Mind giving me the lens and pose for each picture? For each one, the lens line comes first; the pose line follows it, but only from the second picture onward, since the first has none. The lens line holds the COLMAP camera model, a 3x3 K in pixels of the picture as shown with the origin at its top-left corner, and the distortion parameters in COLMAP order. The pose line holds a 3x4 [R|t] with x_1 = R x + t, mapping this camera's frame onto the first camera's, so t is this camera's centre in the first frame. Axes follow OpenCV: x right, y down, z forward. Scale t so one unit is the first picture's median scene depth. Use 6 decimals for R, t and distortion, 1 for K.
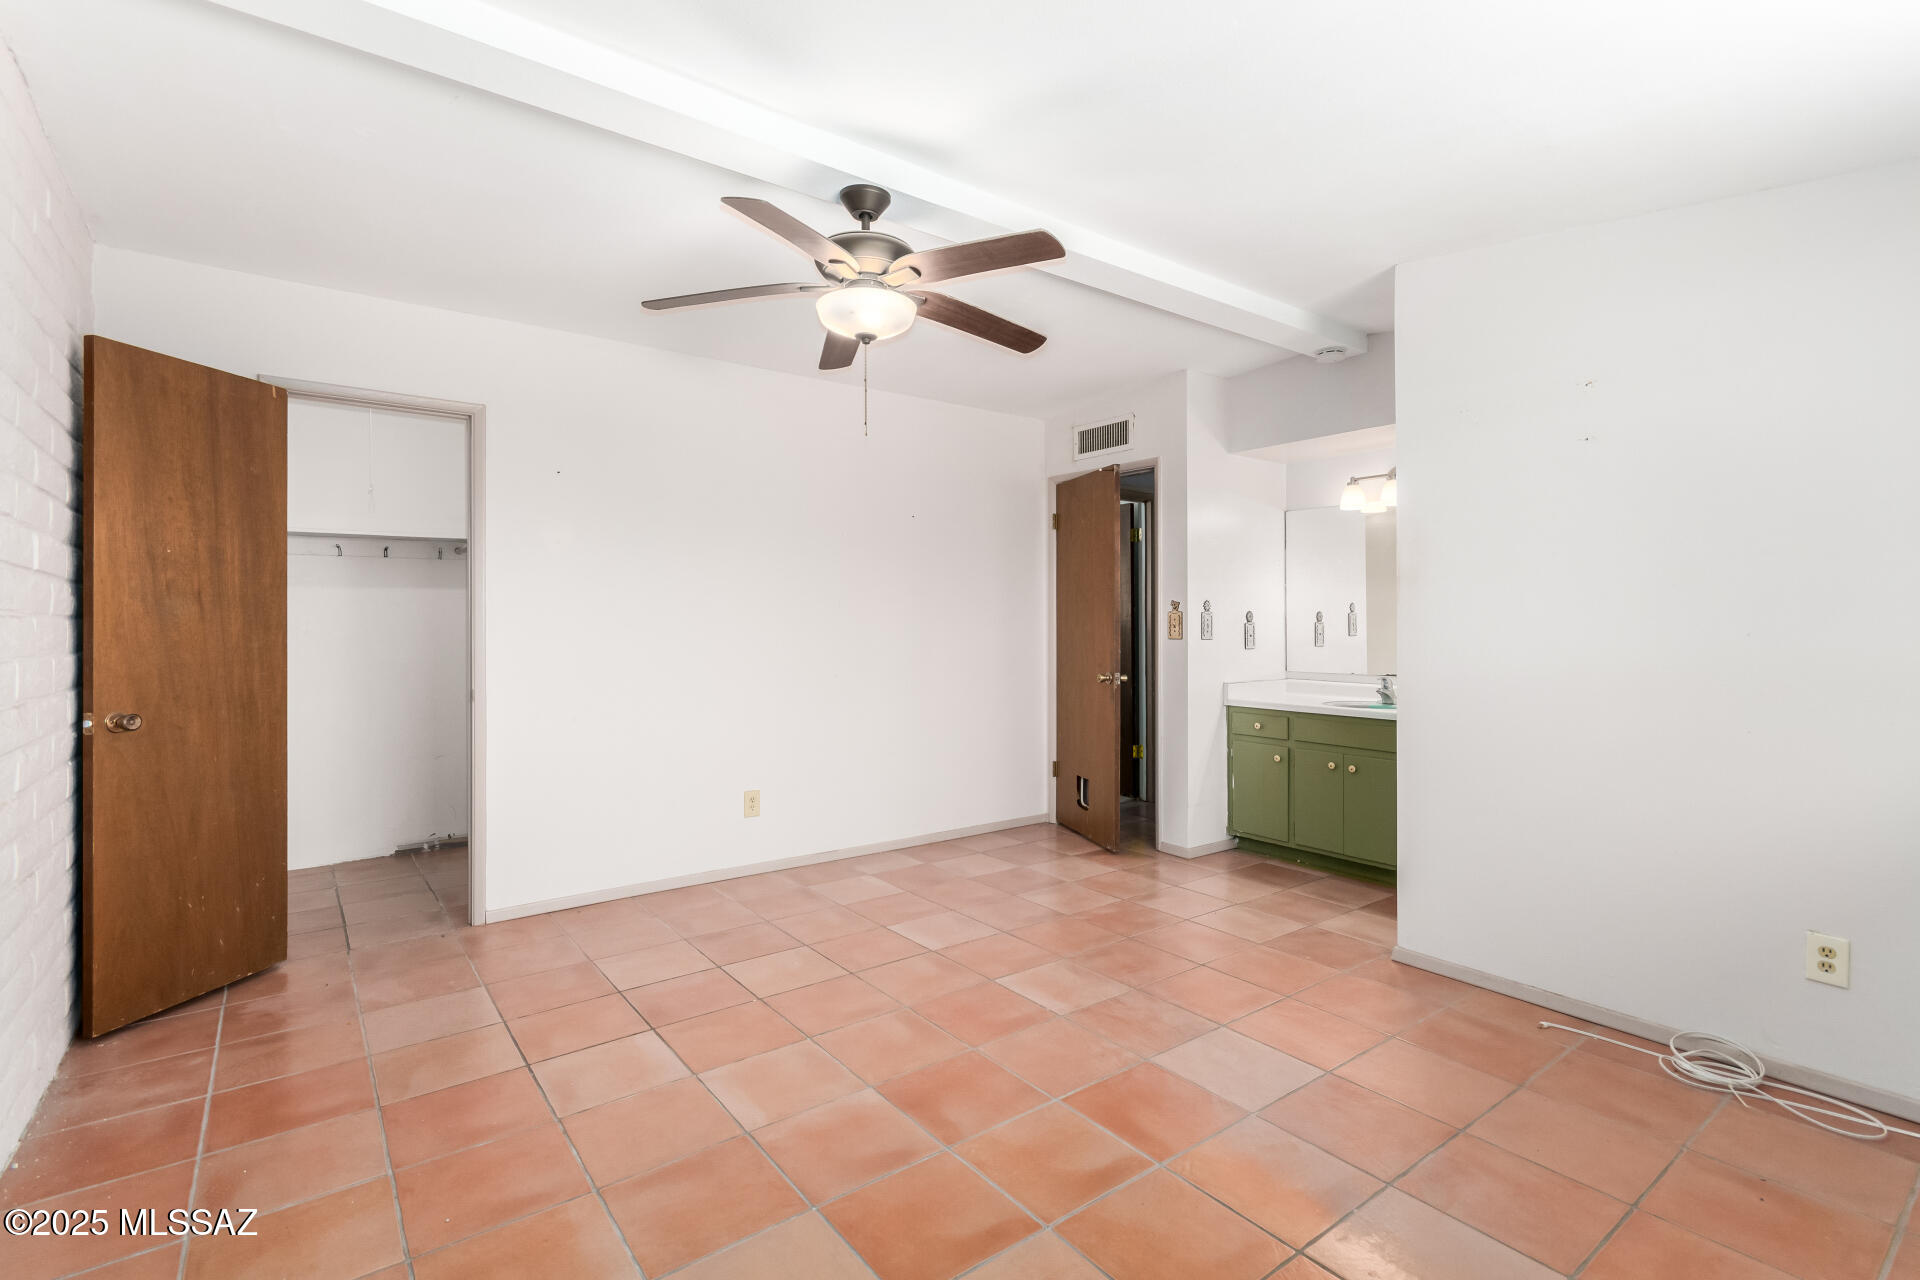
lens RADIAL K [[886.9, 0, 966.0], [0, 886.9, 624.8], [0, 0, 1]] dist [0.003423, 0.000238]
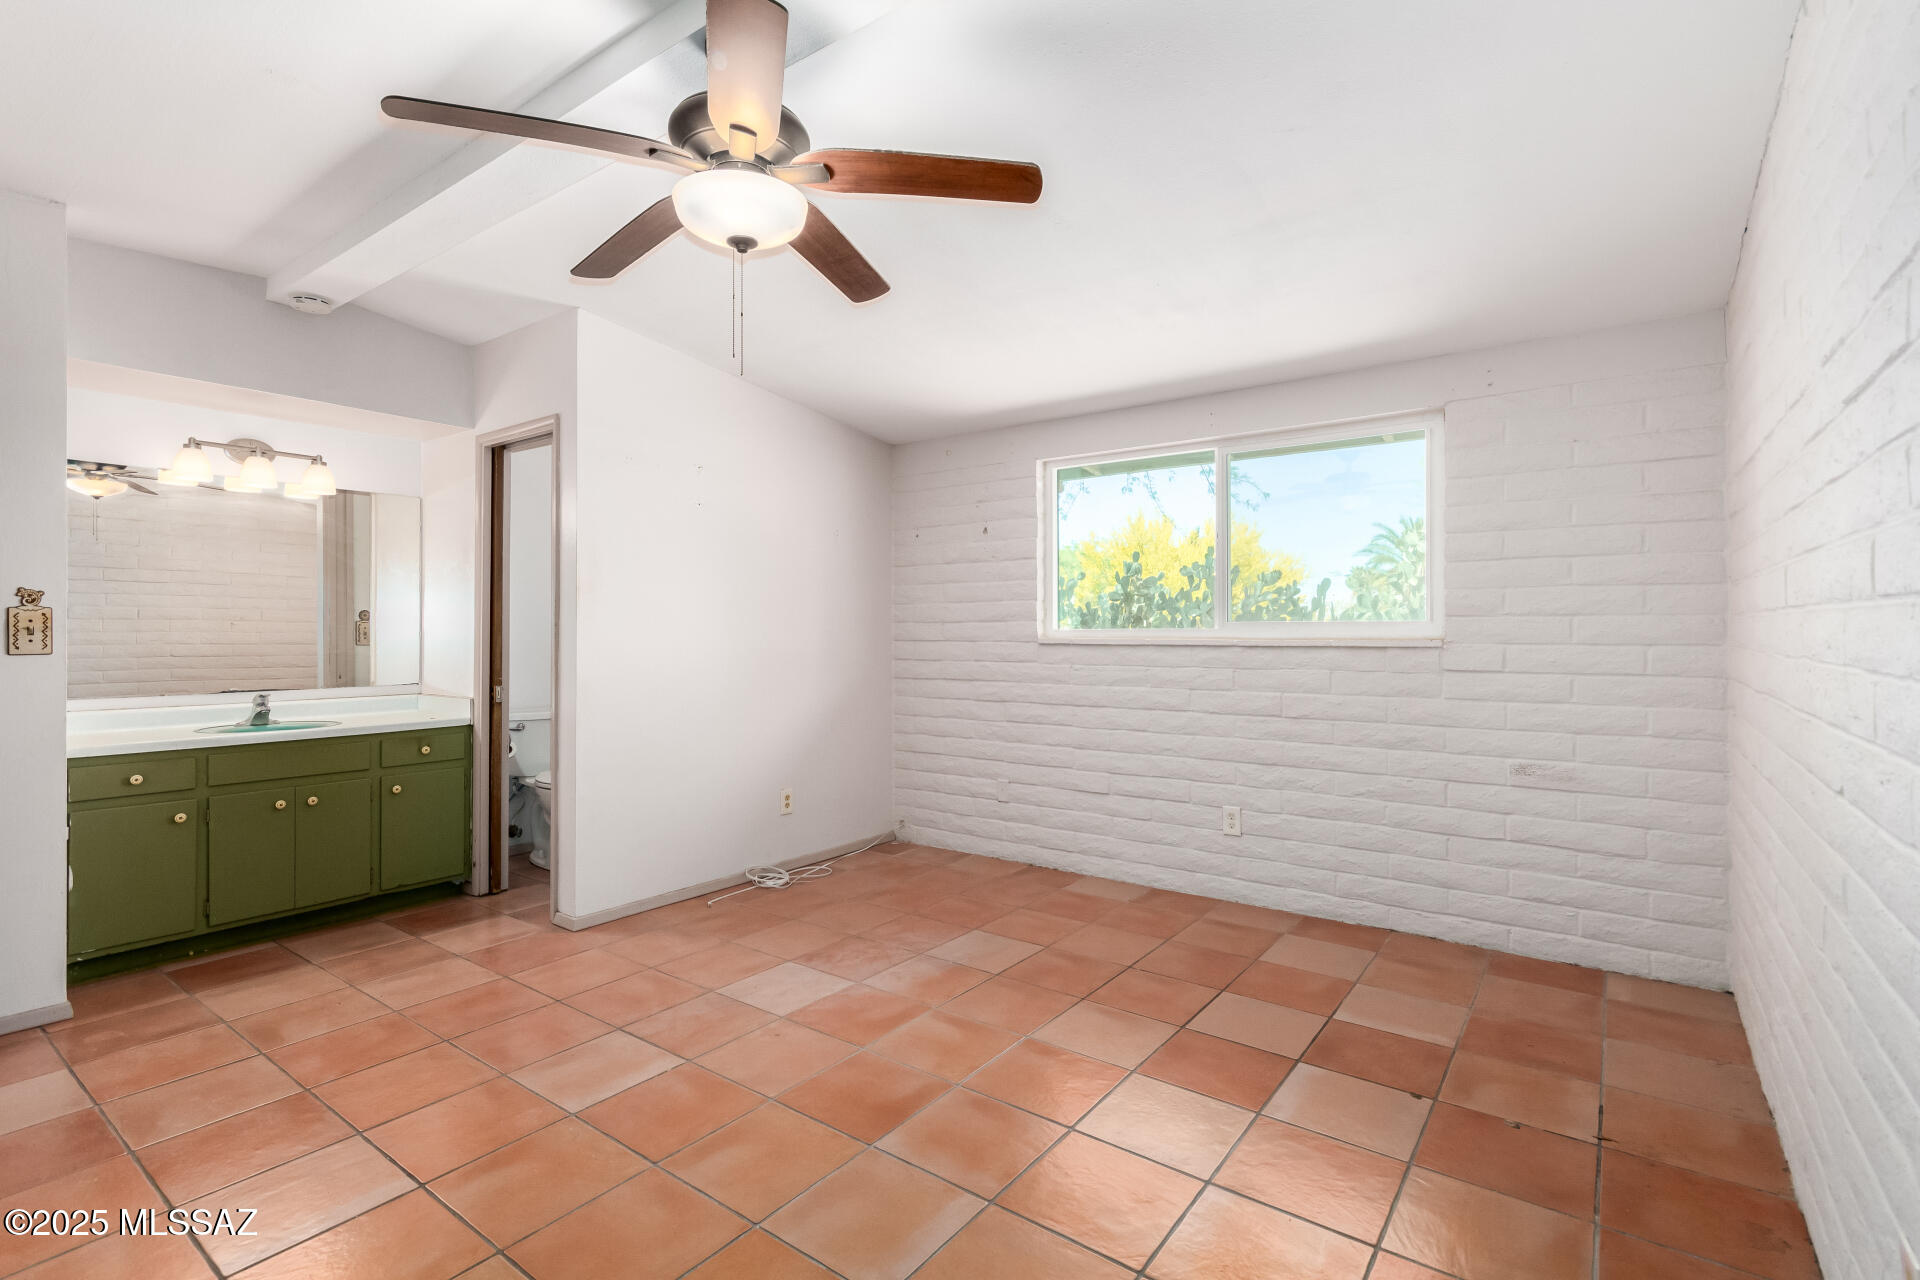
lens RADIAL K [[886.9, 0, 966.0], [0, 886.9, 624.8], [0, 0, 1]] dist [0.003423, 0.000238]
pose [[-0.281967, 0.007442, 0.959395, -0.813850], [0.002844, 0.999972, -0.006920, 0.004265], [-0.959420, 0.000777, -0.281981, 0.950778]]
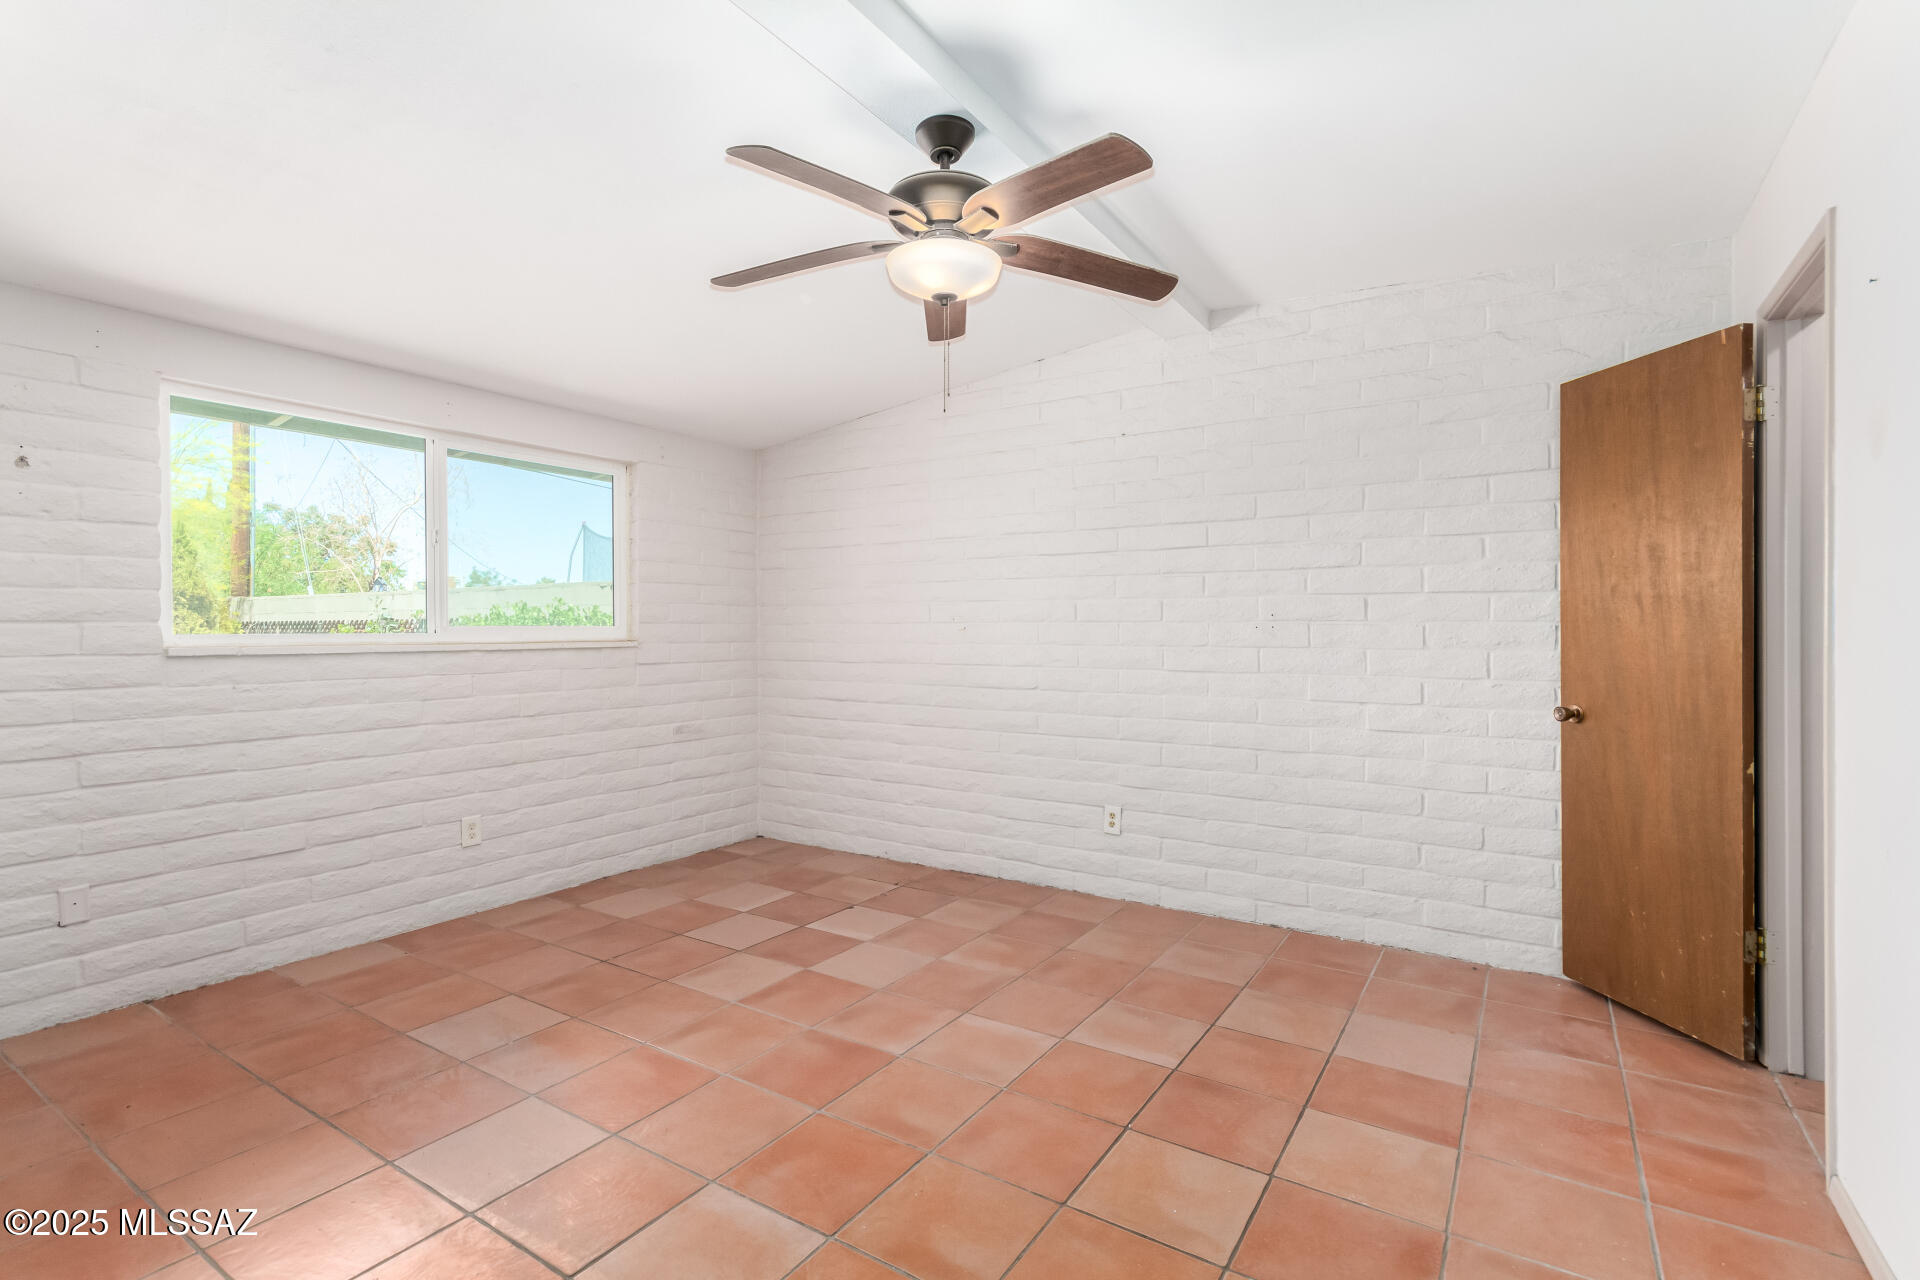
lens RADIAL K [[886.9, 0, 966.0], [0, 886.9, 624.8], [0, 0, 1]] dist [0.003423, 0.000238]
pose [[-0.939857, 0.001782, -0.341563, 0.154614], [0.003534, 0.999984, -0.004508, -0.001767], [0.341550, -0.005444, -0.939848, 1.684316]]
